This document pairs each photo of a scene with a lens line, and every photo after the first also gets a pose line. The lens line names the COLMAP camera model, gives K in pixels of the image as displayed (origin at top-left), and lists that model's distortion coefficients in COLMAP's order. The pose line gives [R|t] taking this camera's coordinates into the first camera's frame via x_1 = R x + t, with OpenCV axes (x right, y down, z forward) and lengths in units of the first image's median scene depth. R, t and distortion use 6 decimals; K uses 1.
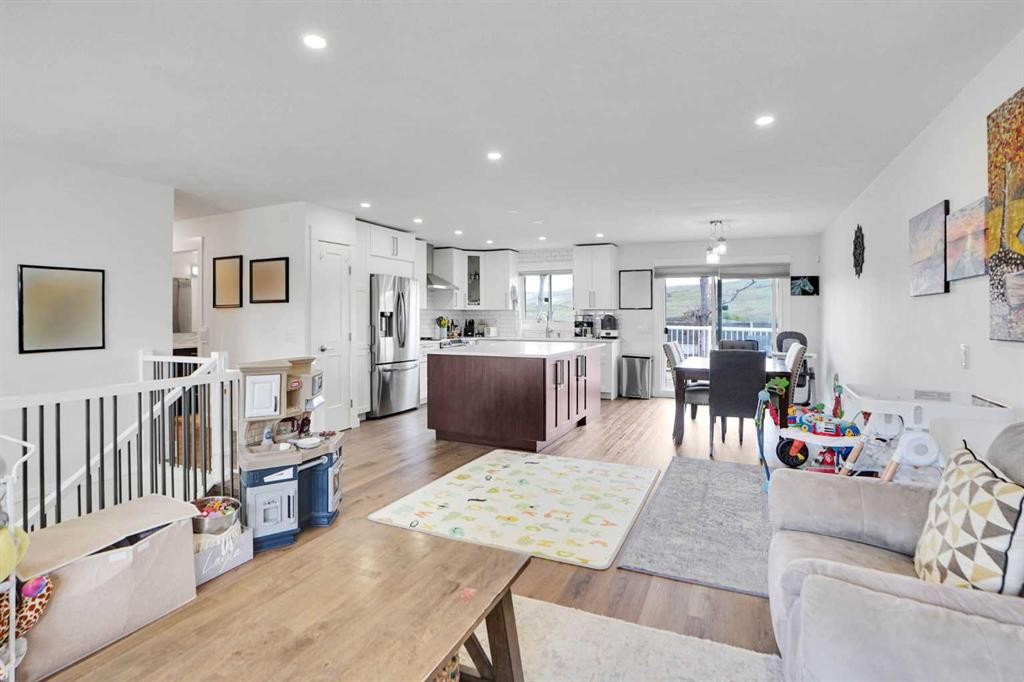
lens RADIAL K [[505.8, 0, 514.1], [0, 505.8, 320.9], [0, 0, 1]] dist [0.001371, 0.000252]
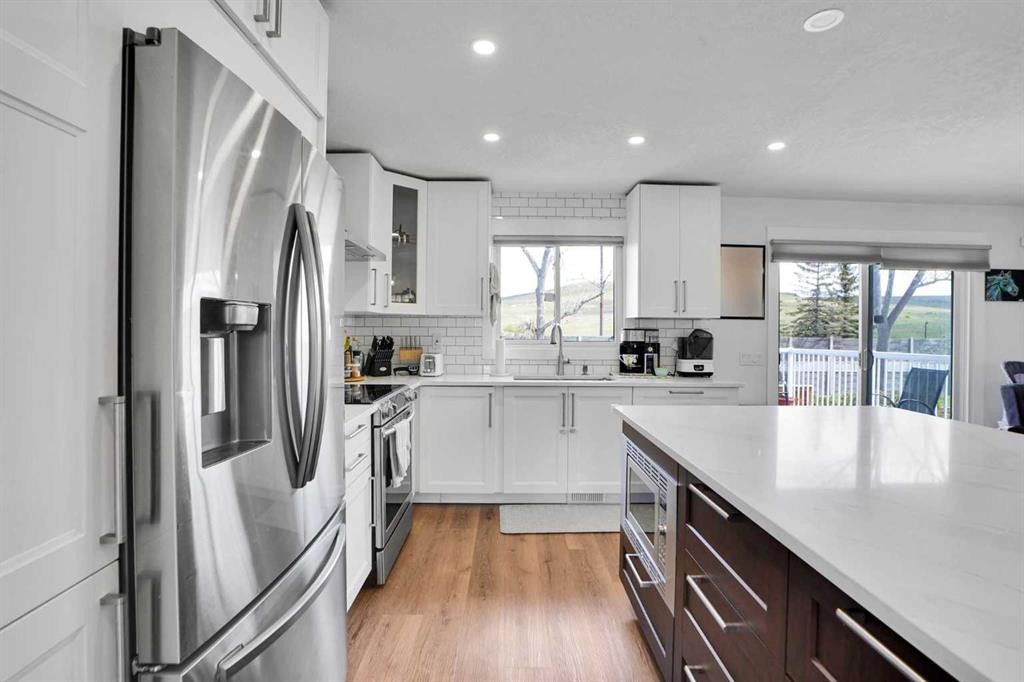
lens RADIAL K [[503.0, 0, 512.0], [0, 503.0, 341.0], [0, 0, 1]] dist [-0.058655, 0.000108]
pose [[0.917790, -0.001653, 0.397063, -0.177176], [-0.004065, 0.999900, 0.013560, -0.006140], [-0.397046, -0.014059, 0.917691, 0.624052]]
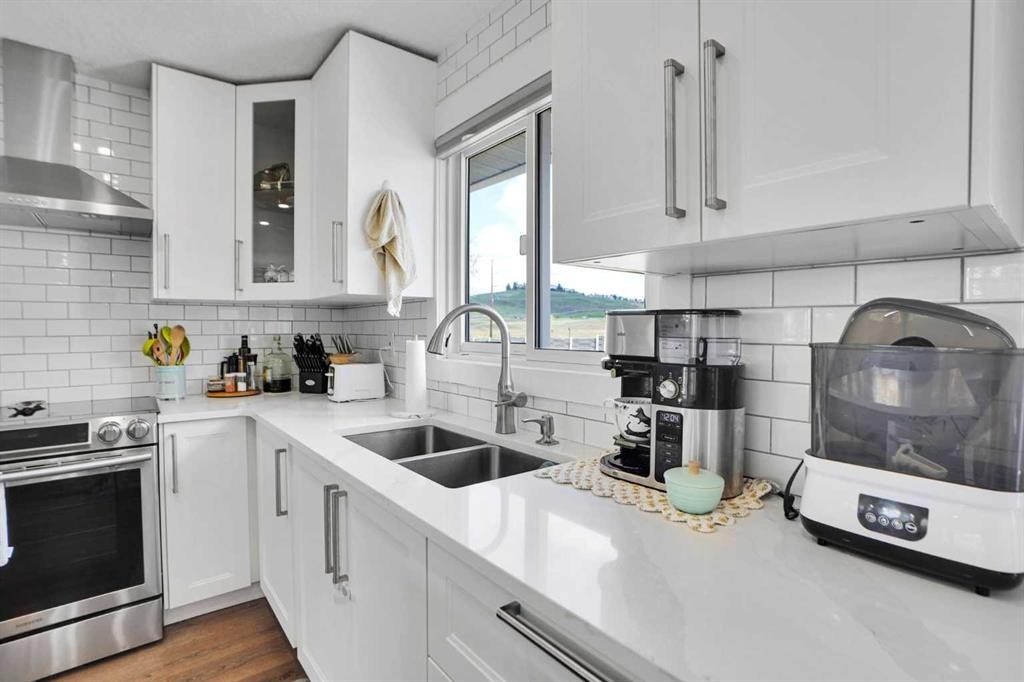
lens RADIAL K [[474.4, 0, 512.0], [0, 474.4, 341.0], [0, 0, 1]] dist [-0.000579, 0.000019]
pose [[0.881995, 0.012864, -0.471082, 0.165101], [-0.002752, 0.999751, 0.022147, -0.006667], [0.471250, -0.018238, 0.881811, 0.896441]]
